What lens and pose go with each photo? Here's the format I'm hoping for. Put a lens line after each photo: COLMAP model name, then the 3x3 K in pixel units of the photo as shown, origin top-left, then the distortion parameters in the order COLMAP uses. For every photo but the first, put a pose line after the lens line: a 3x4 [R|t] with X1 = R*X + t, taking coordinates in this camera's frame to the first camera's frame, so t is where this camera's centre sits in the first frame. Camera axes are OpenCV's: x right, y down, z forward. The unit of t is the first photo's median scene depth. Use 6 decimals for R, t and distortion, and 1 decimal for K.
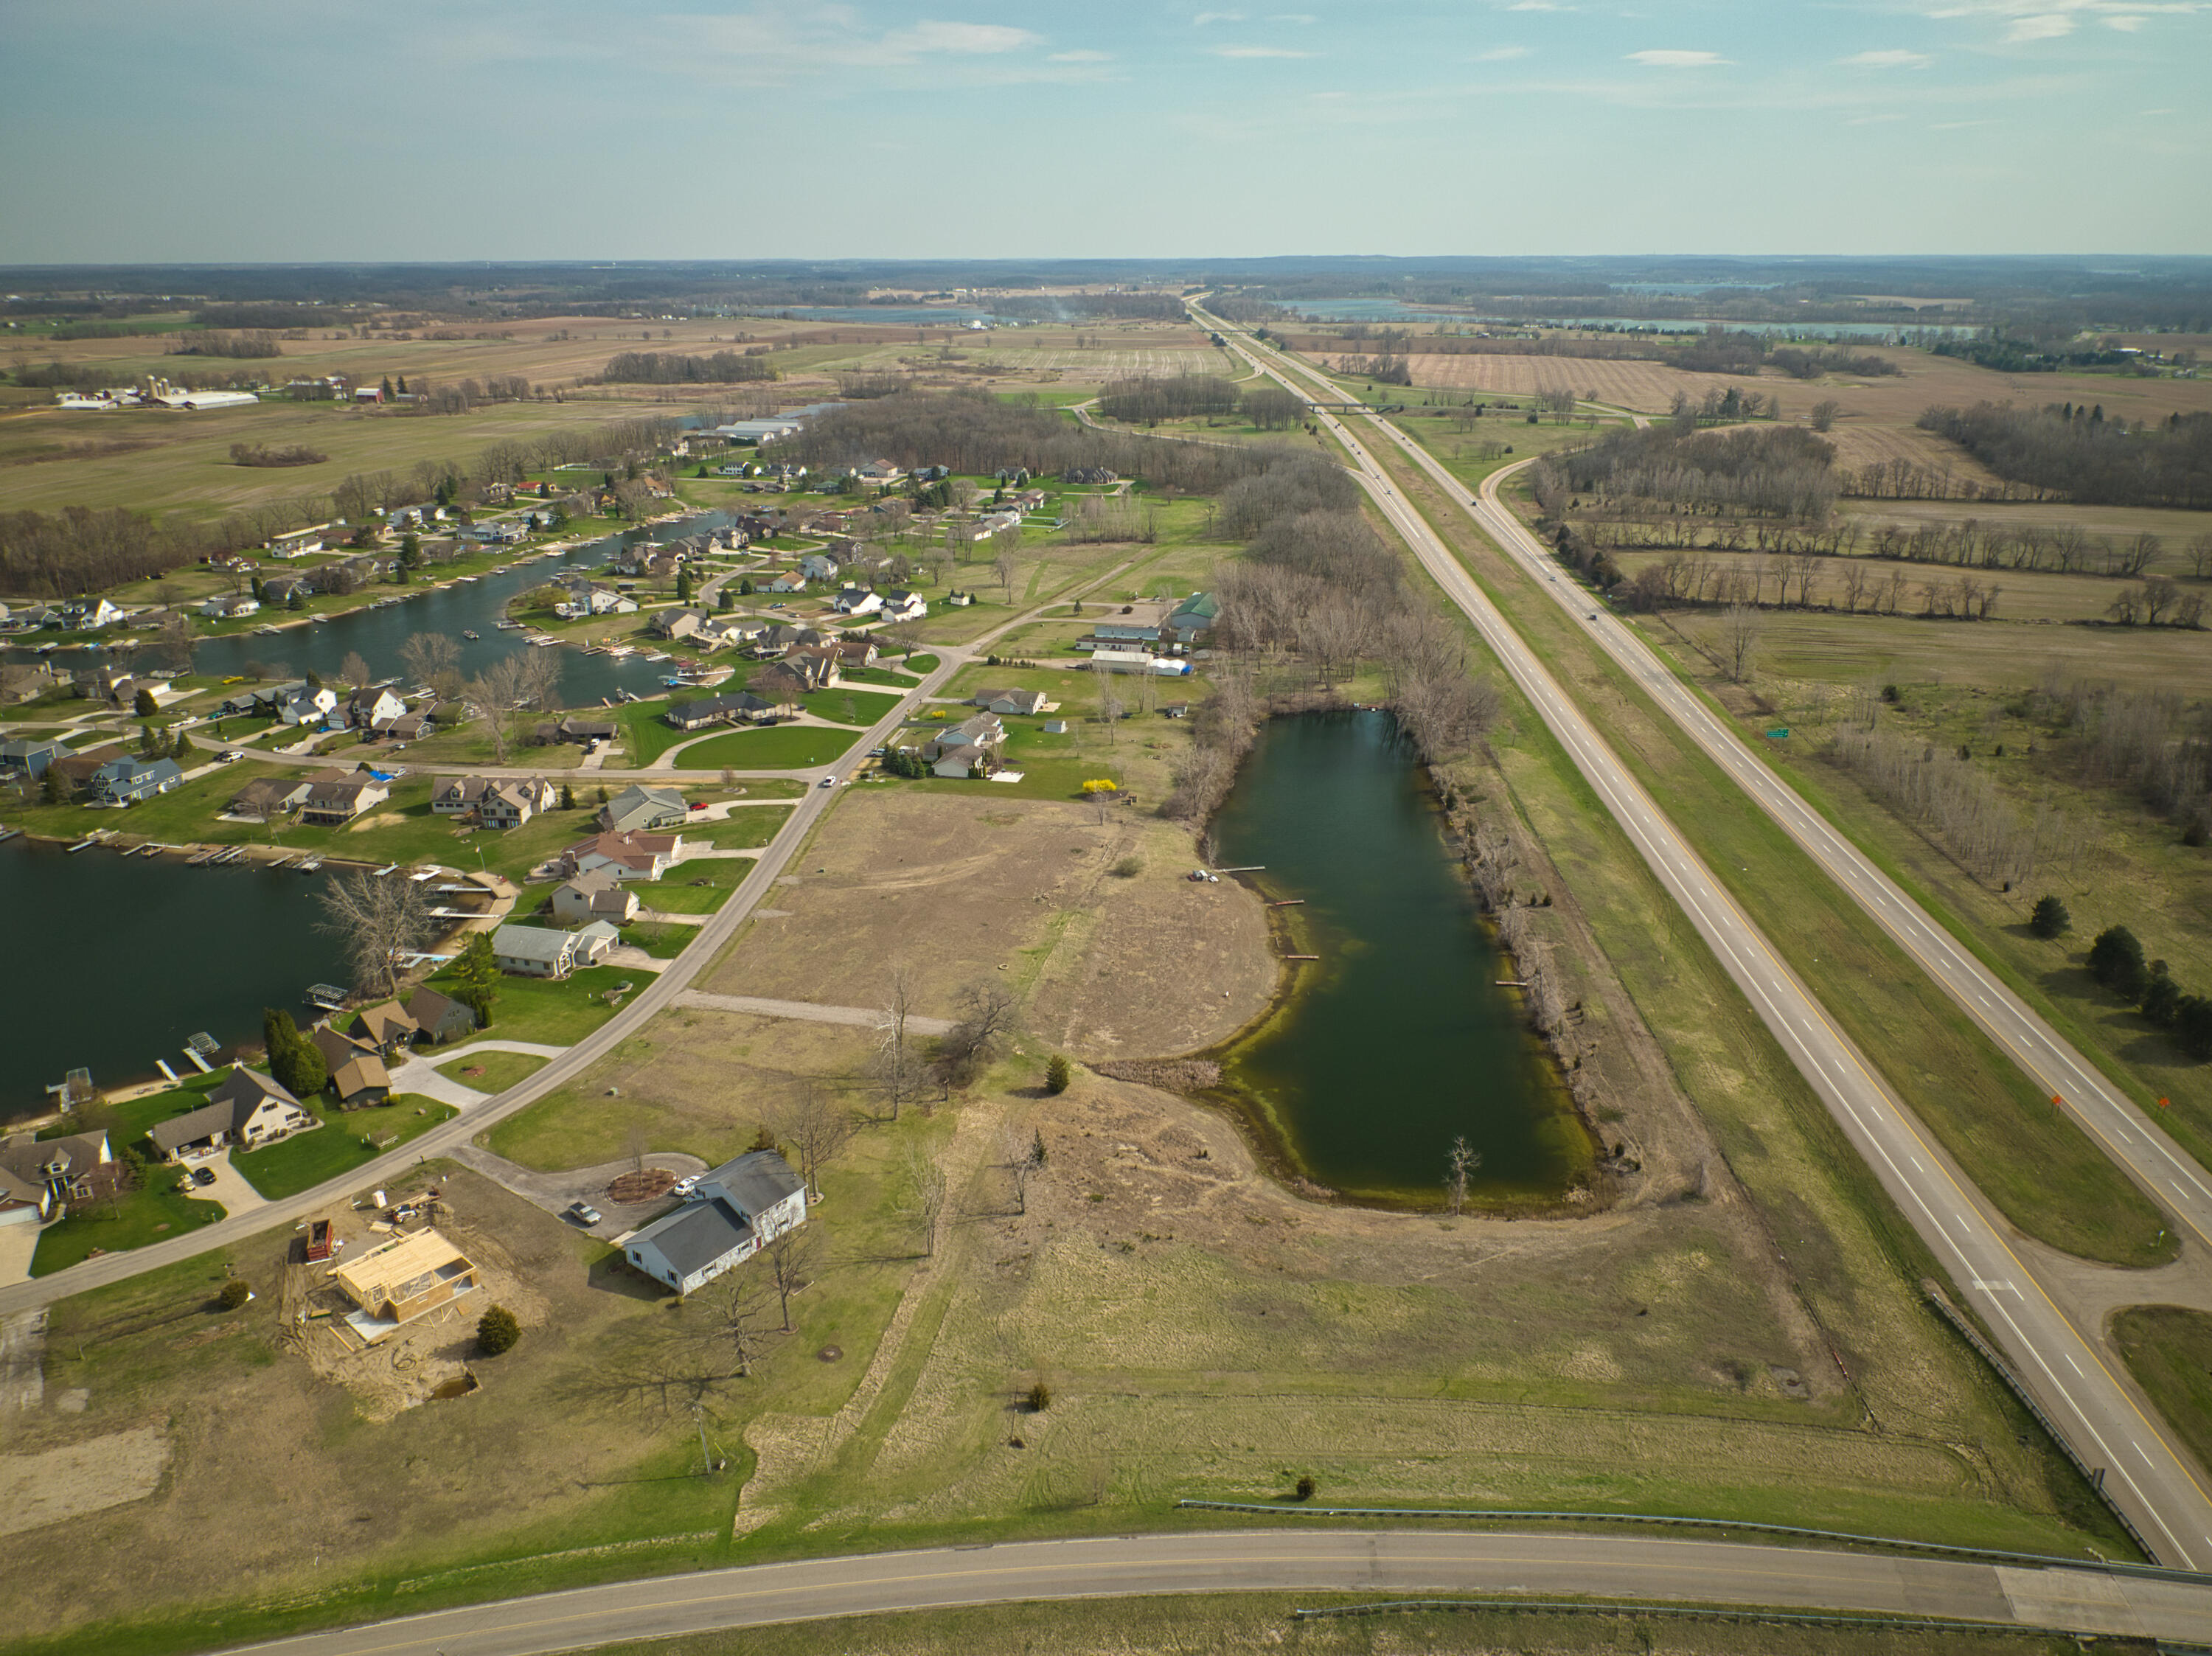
lens RADIAL K [[1564.3, 0, 1104.5], [0, 1564.3, 831.8], [0, 0, 1]] dist [0.030415, -0.044589]
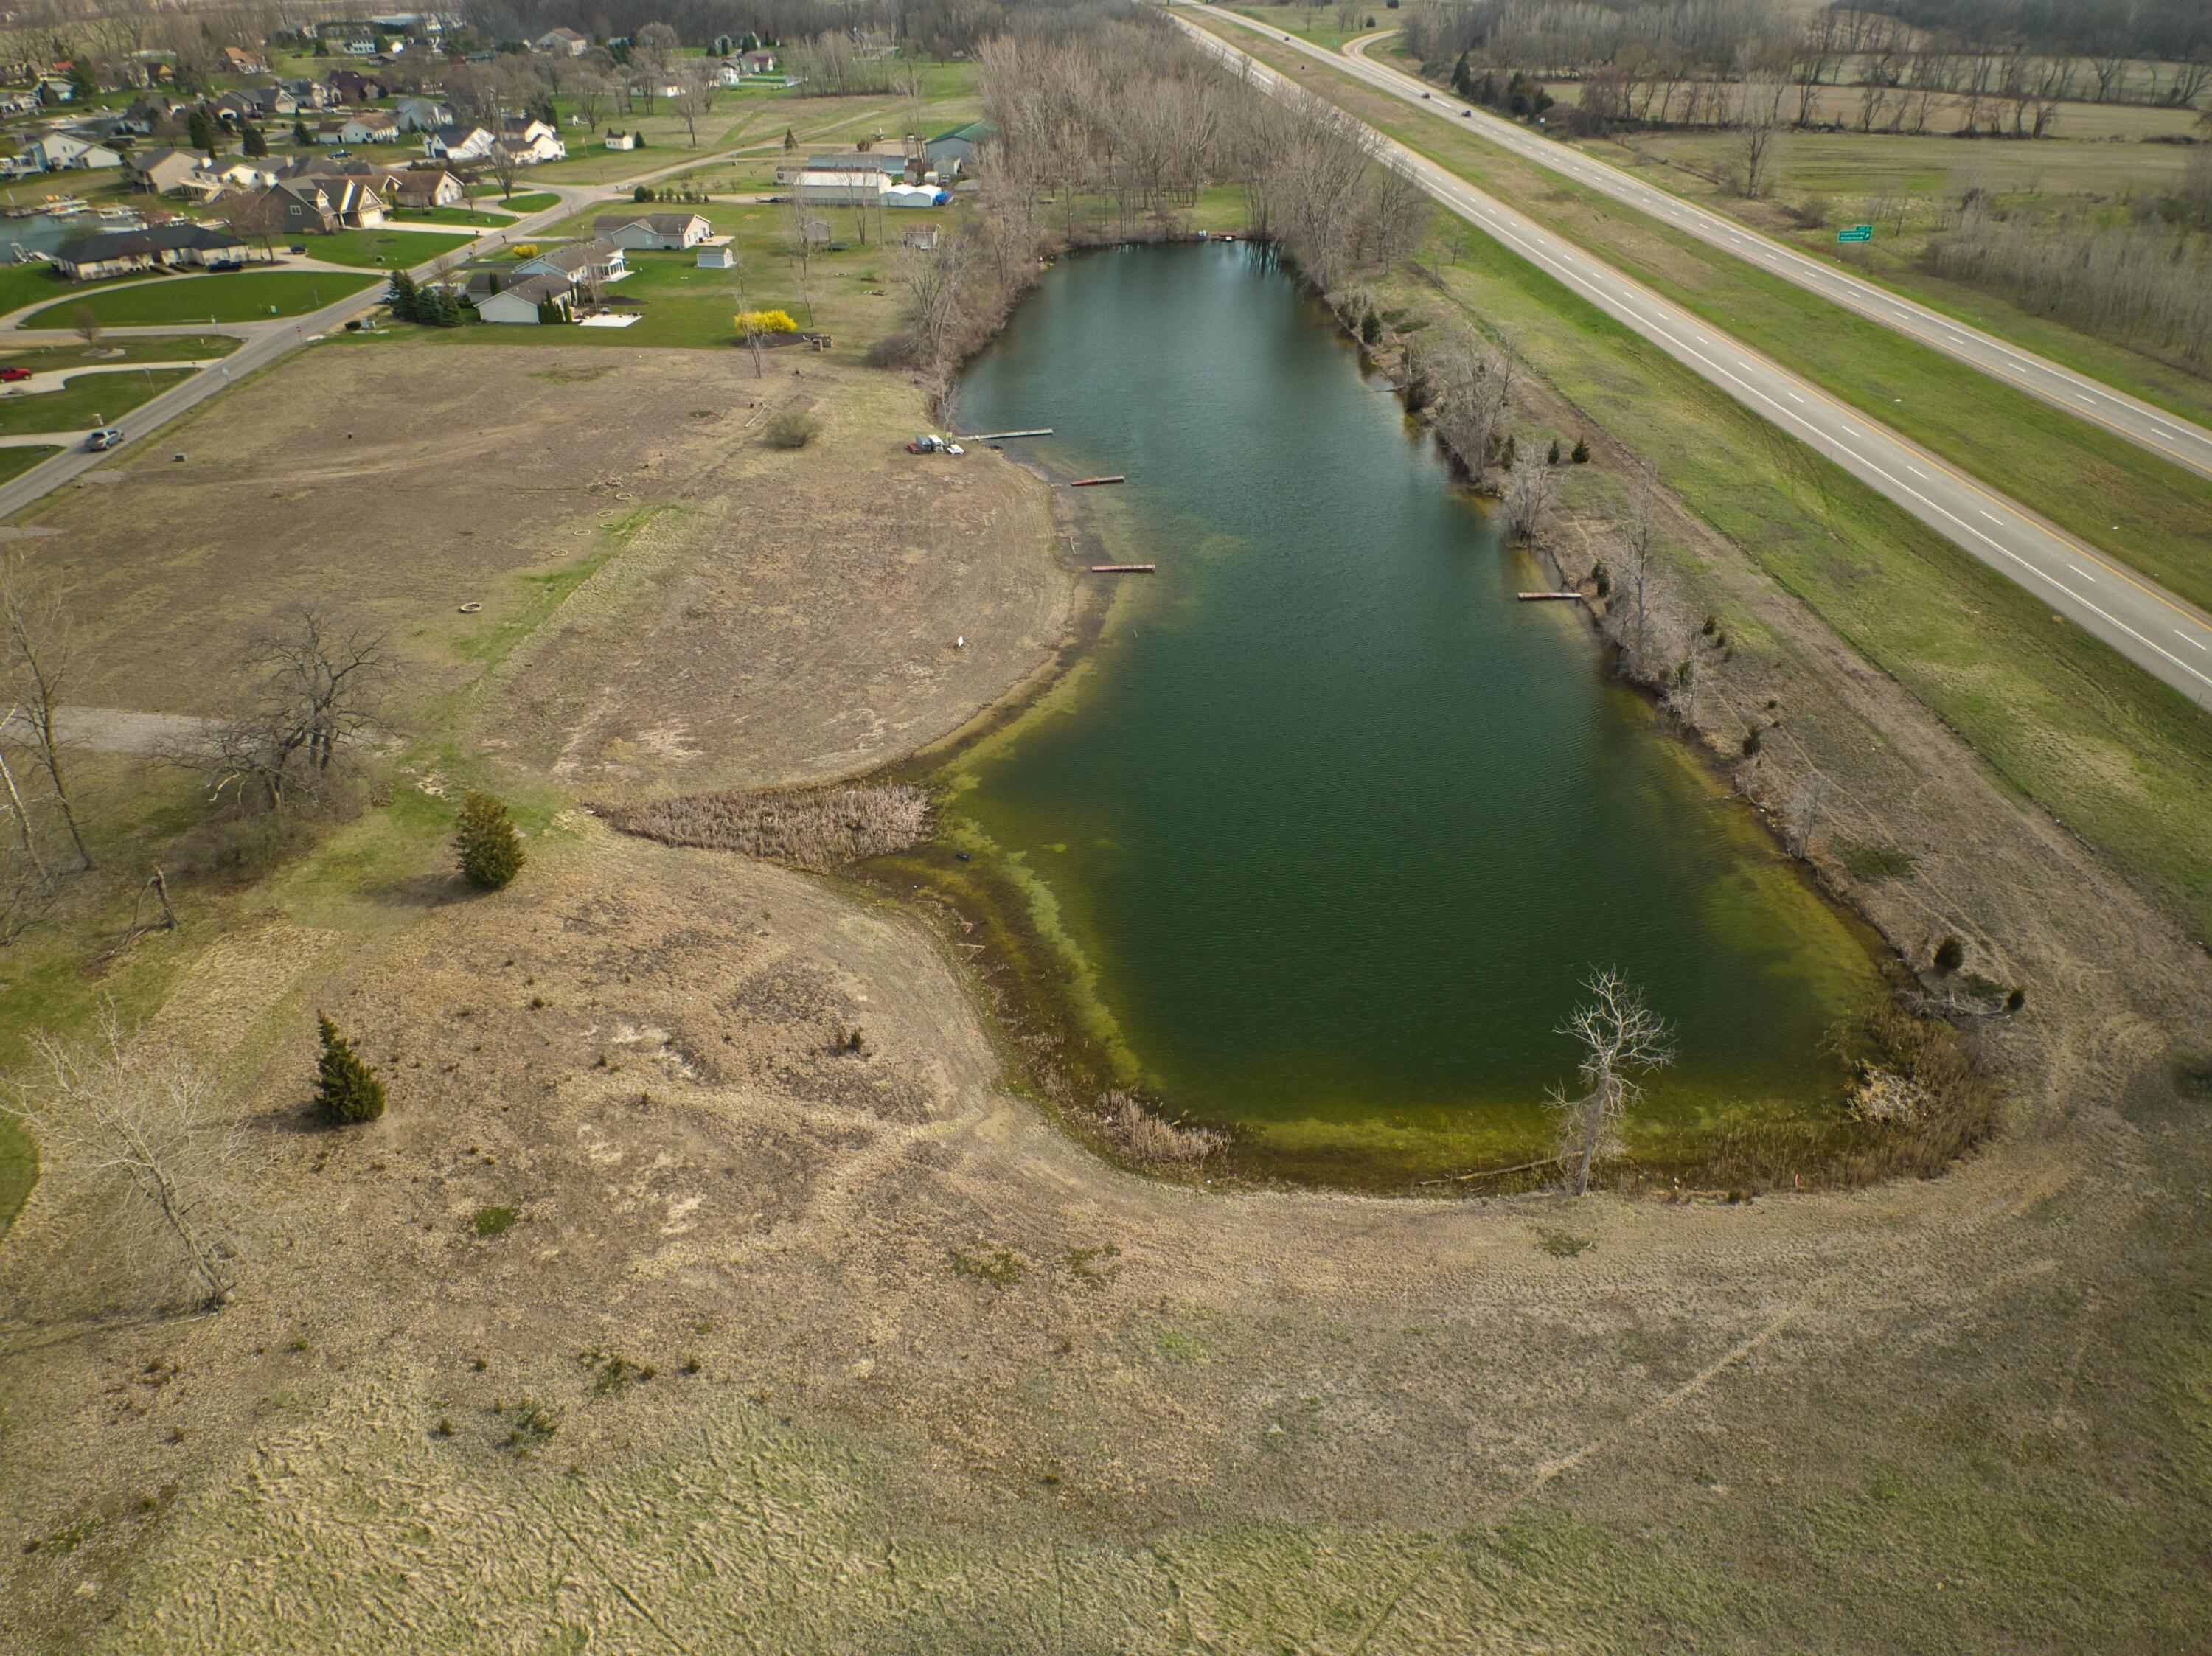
lens RADIAL K [[1566.8, 0, 1106.0], [0, 1566.8, 828.0], [0, 0, 1]] dist [0.021448, -0.043846]
pose [[0.993762, -0.056295, 0.096265, 0.057028], [0.039516, 0.984981, 0.168077, 0.063561], [-0.104281, -0.163225, 0.981062, 0.414625]]
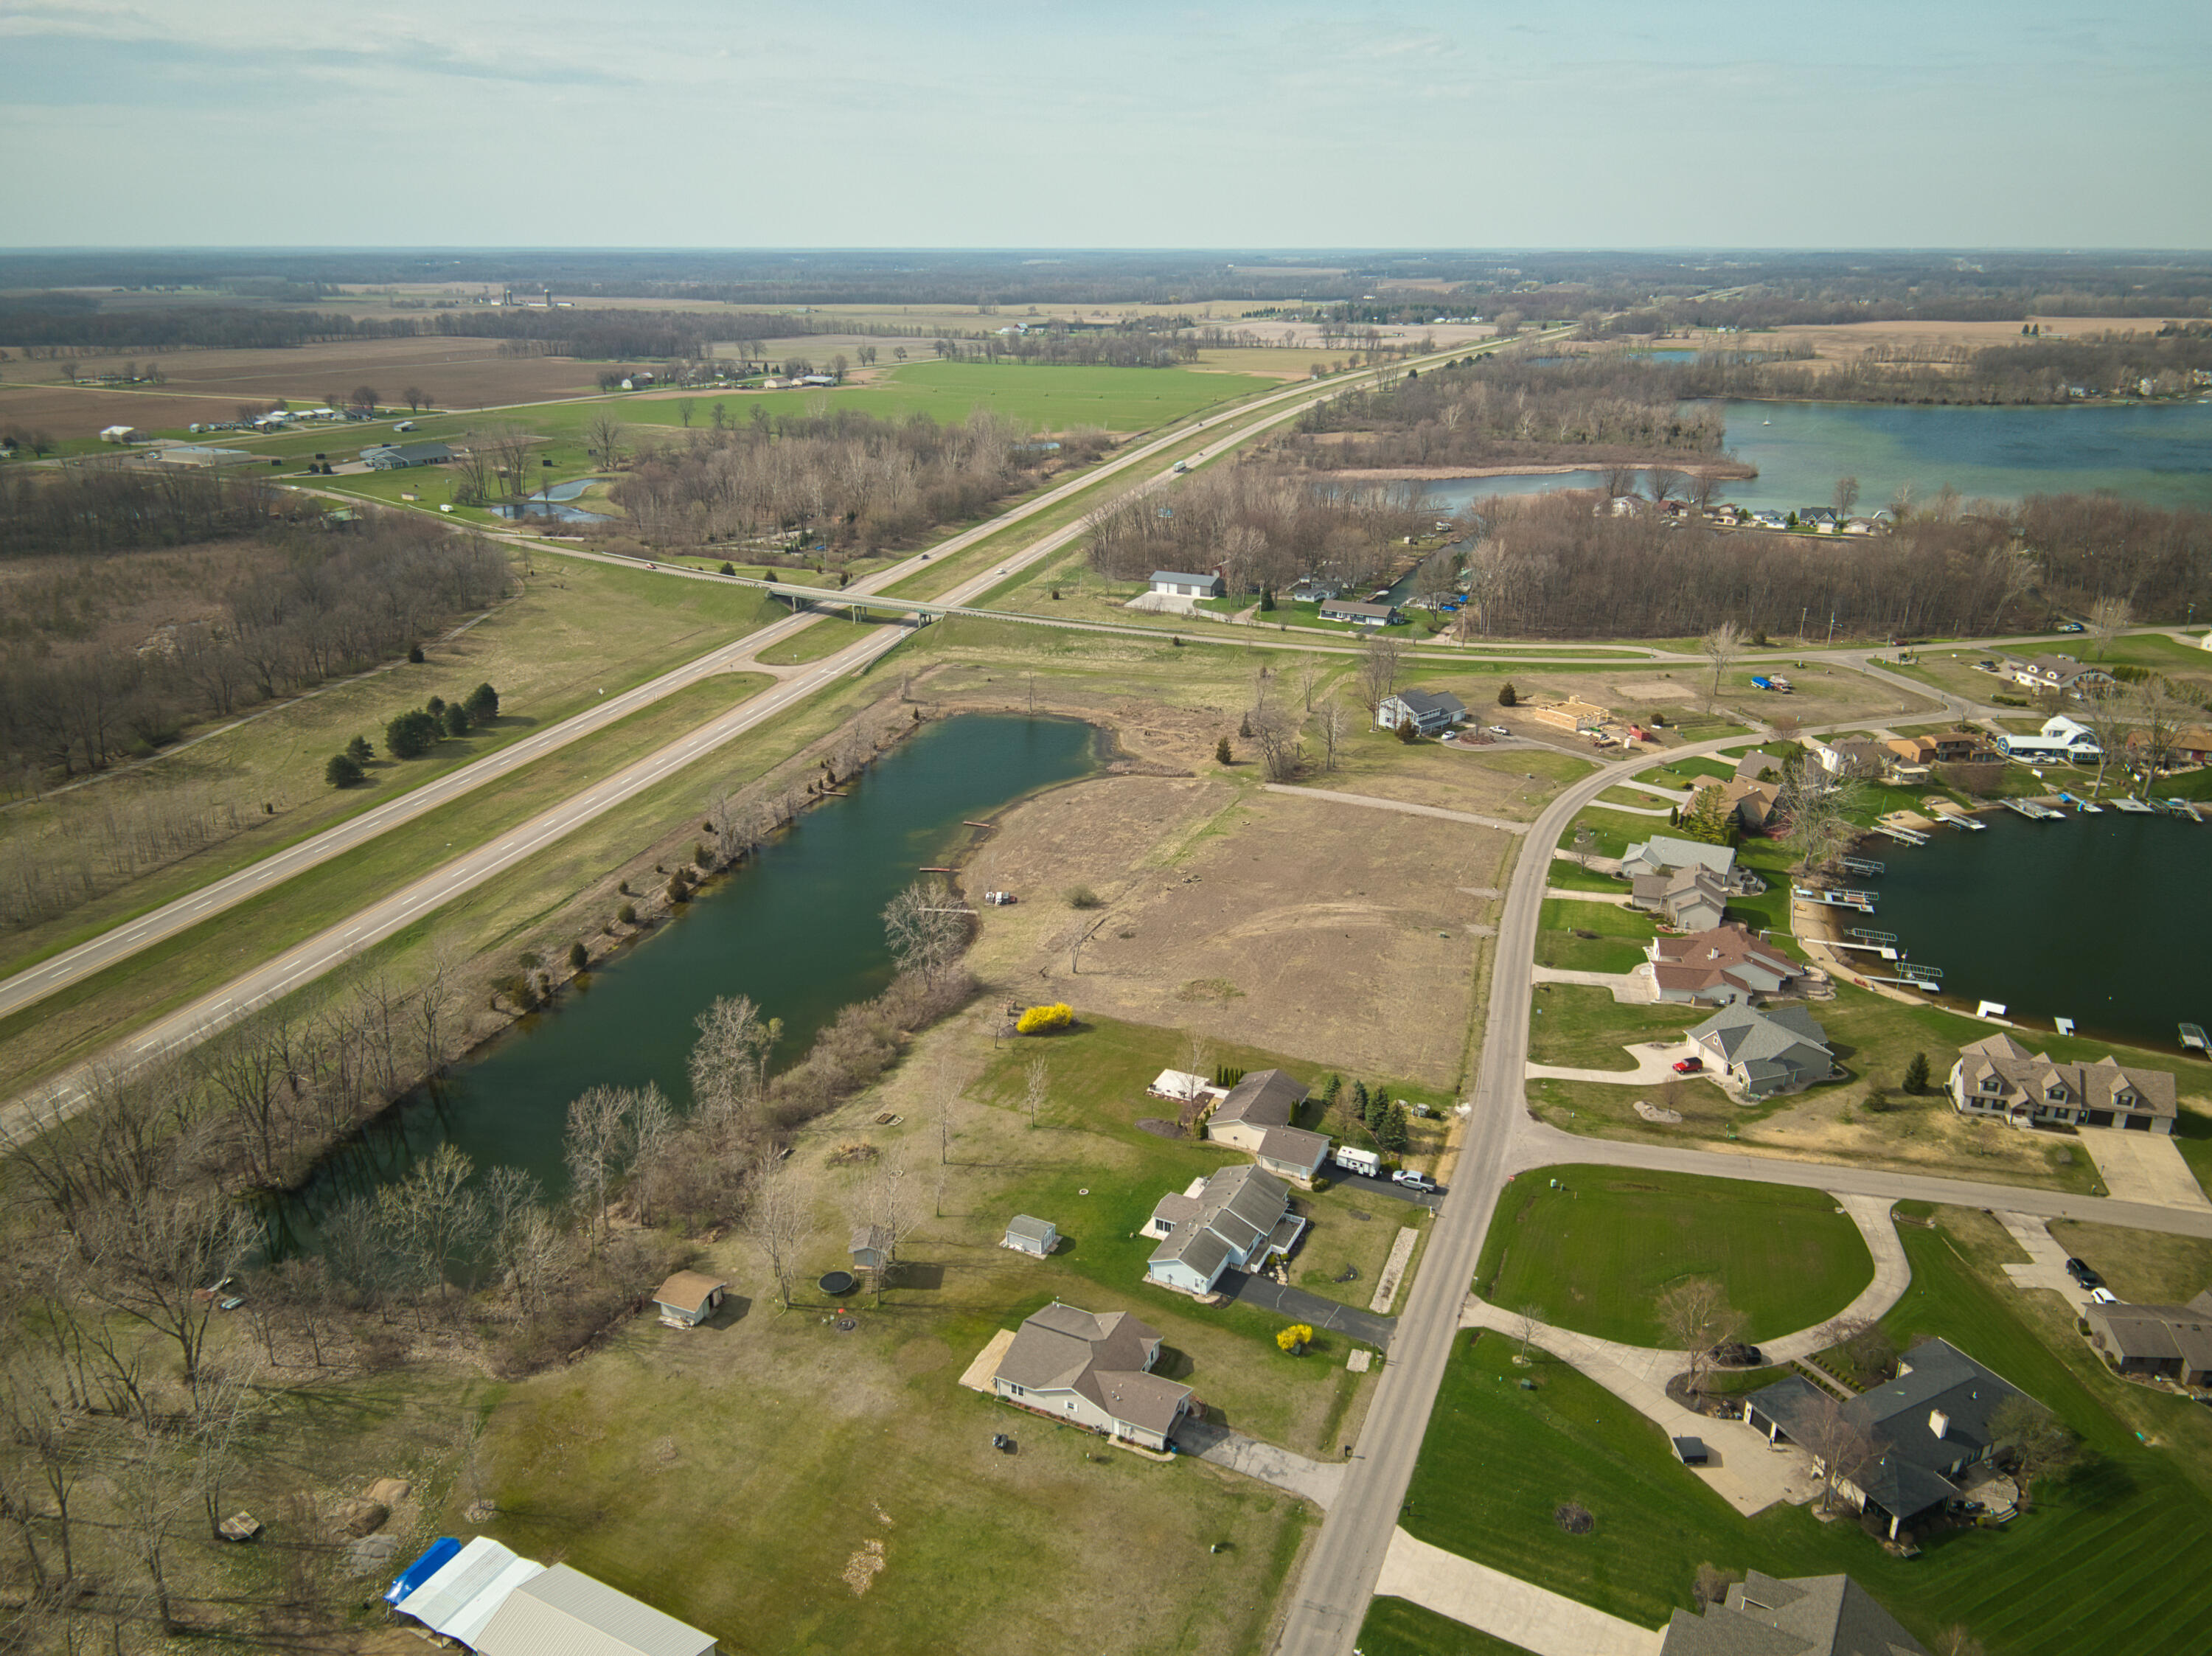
lens RADIAL K [[1563.5, 0, 1106.0], [0, 1563.5, 828.0], [0, 0, 1]] dist [0.044248, -0.051493]
pose [[-0.975463, -0.074423, 0.207201, -0.160301], [0.079479, 0.758626, 0.646661, -0.519211], [-0.205315, 0.647262, -0.734097, 1.476619]]
